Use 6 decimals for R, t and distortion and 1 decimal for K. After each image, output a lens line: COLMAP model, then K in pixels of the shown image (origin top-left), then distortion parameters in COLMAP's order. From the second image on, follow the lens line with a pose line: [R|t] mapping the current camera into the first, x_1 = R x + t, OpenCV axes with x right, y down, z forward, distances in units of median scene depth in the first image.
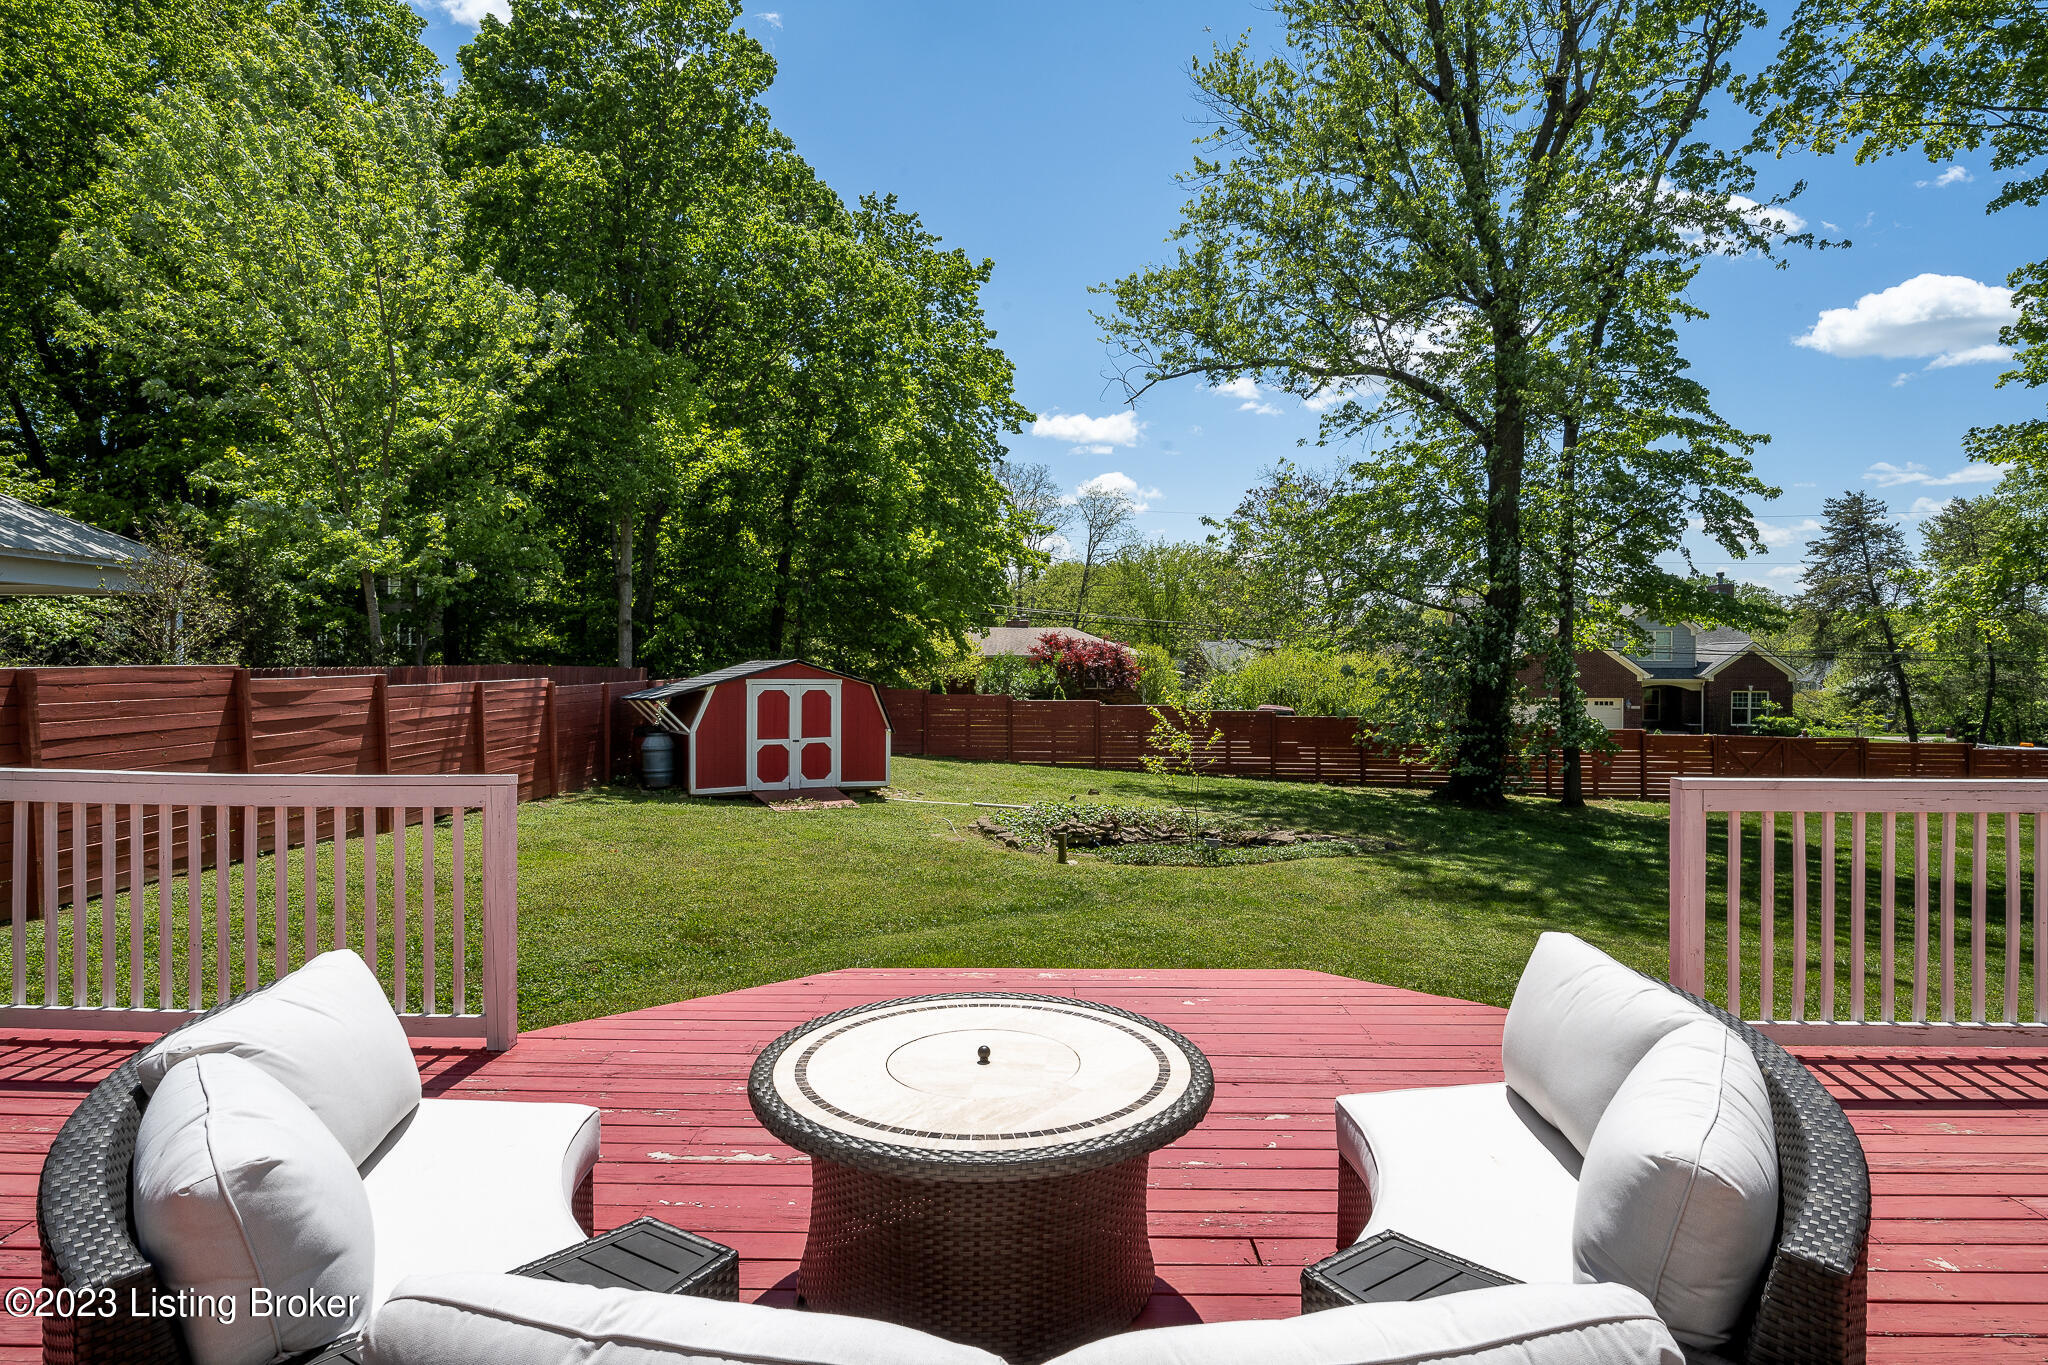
lens RADIAL K [[1161.2, 0, 1025.0], [0, 1161.2, 688.2], [0, 0, 1]] dist [0.000210, 0.000717]
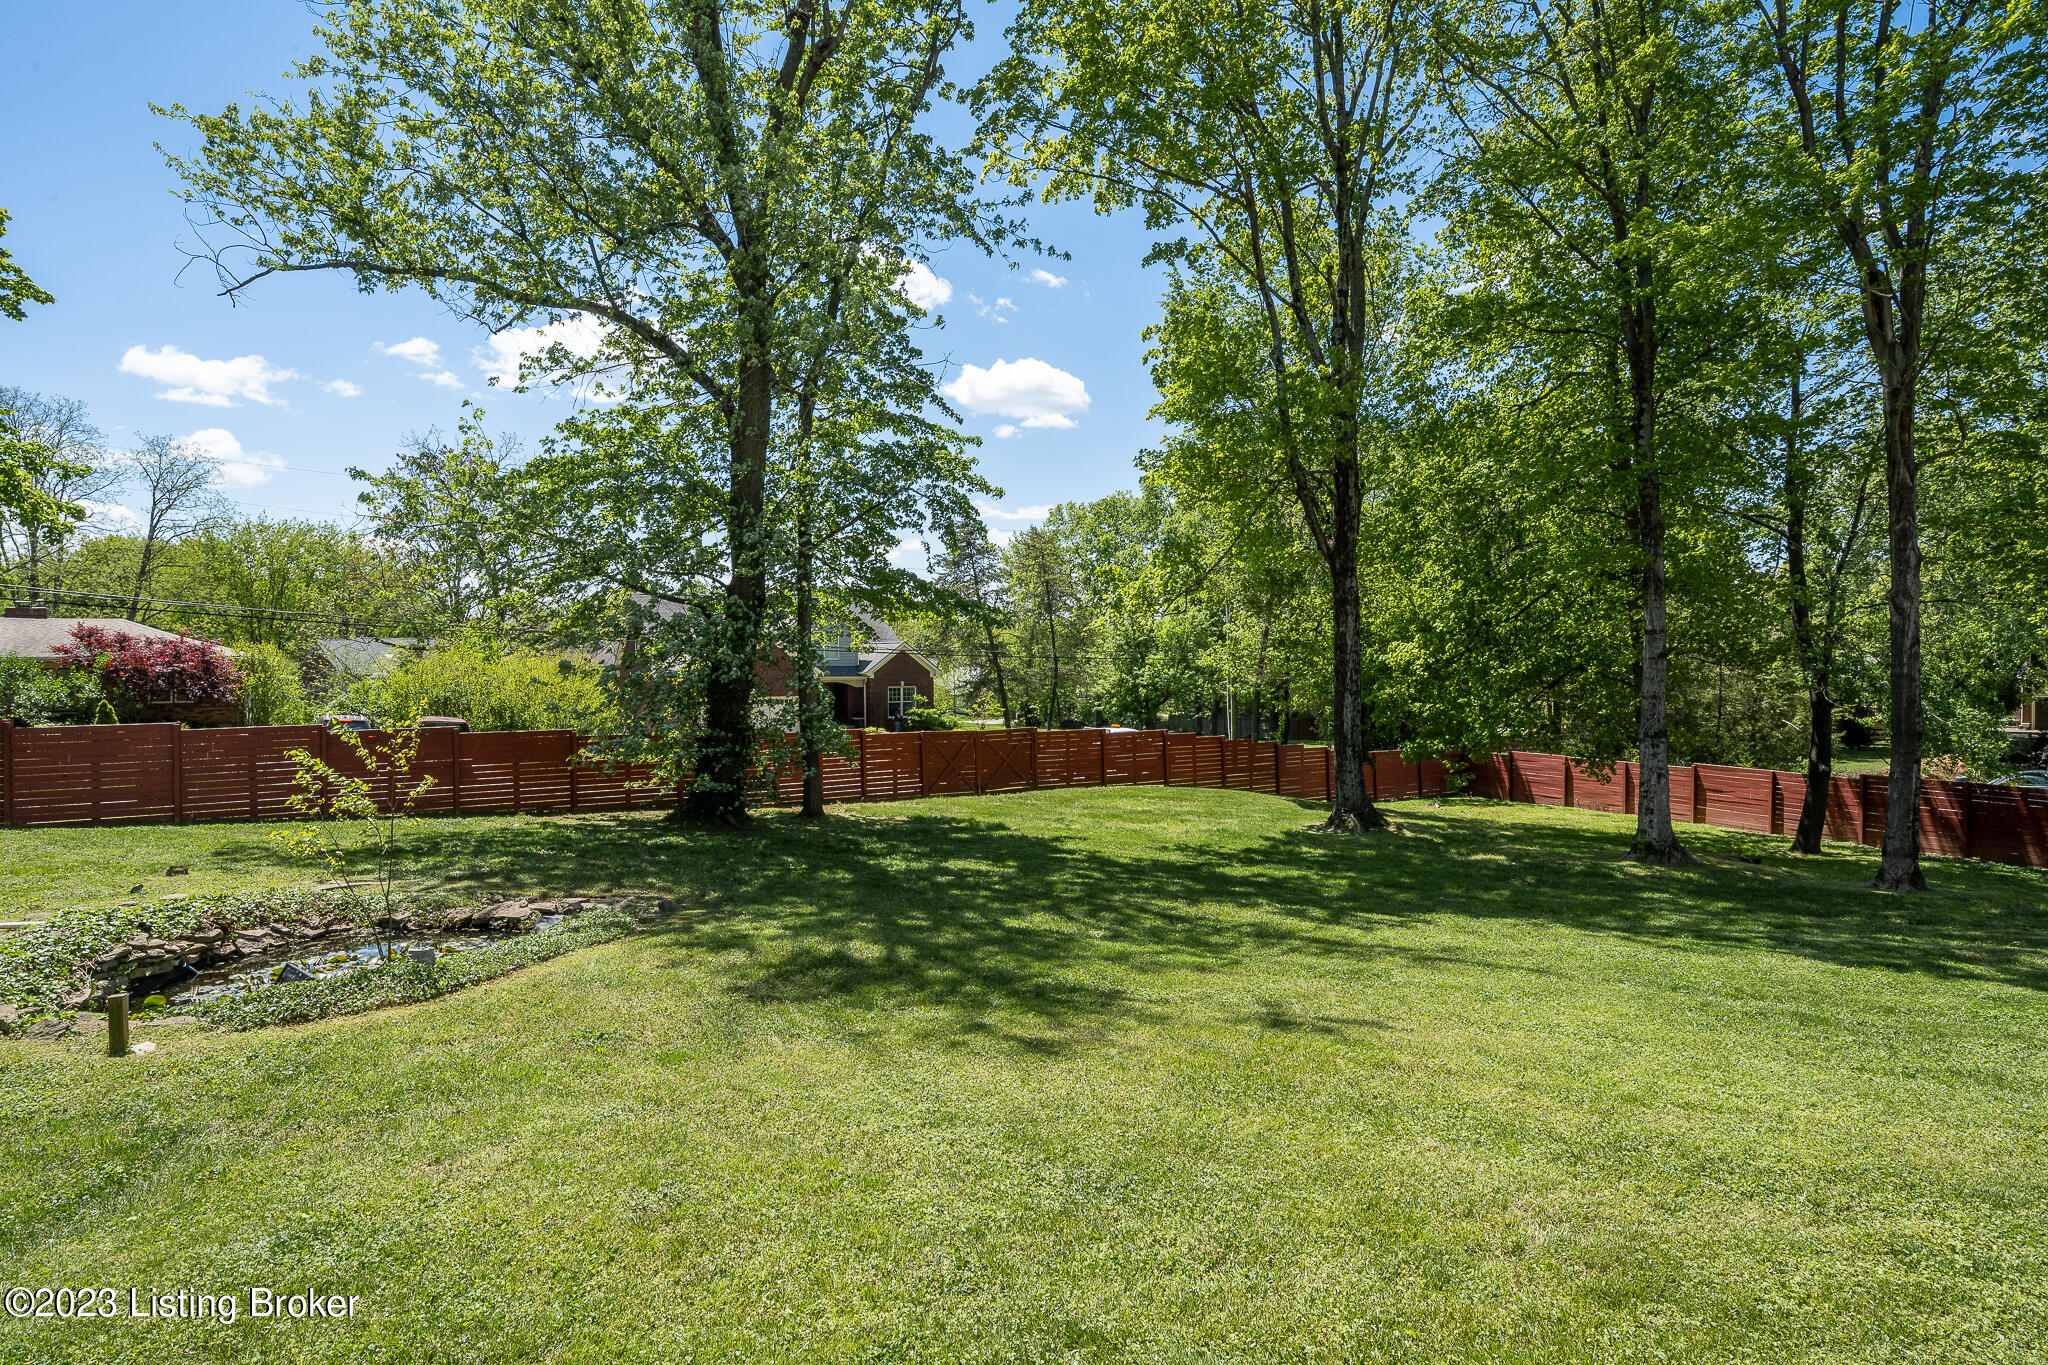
lens RADIAL K [[1113.5, 0, 992.4], [0, 1113.5, 667.8], [0, 0, 1]] dist [-0.004106, 0.001098]
pose [[0.762532, -0.011825, 0.646842, 0.006330], [0.022925, 0.999699, -0.008750, -0.005622], [-0.646544, 0.021501, 0.762574, 0.218053]]
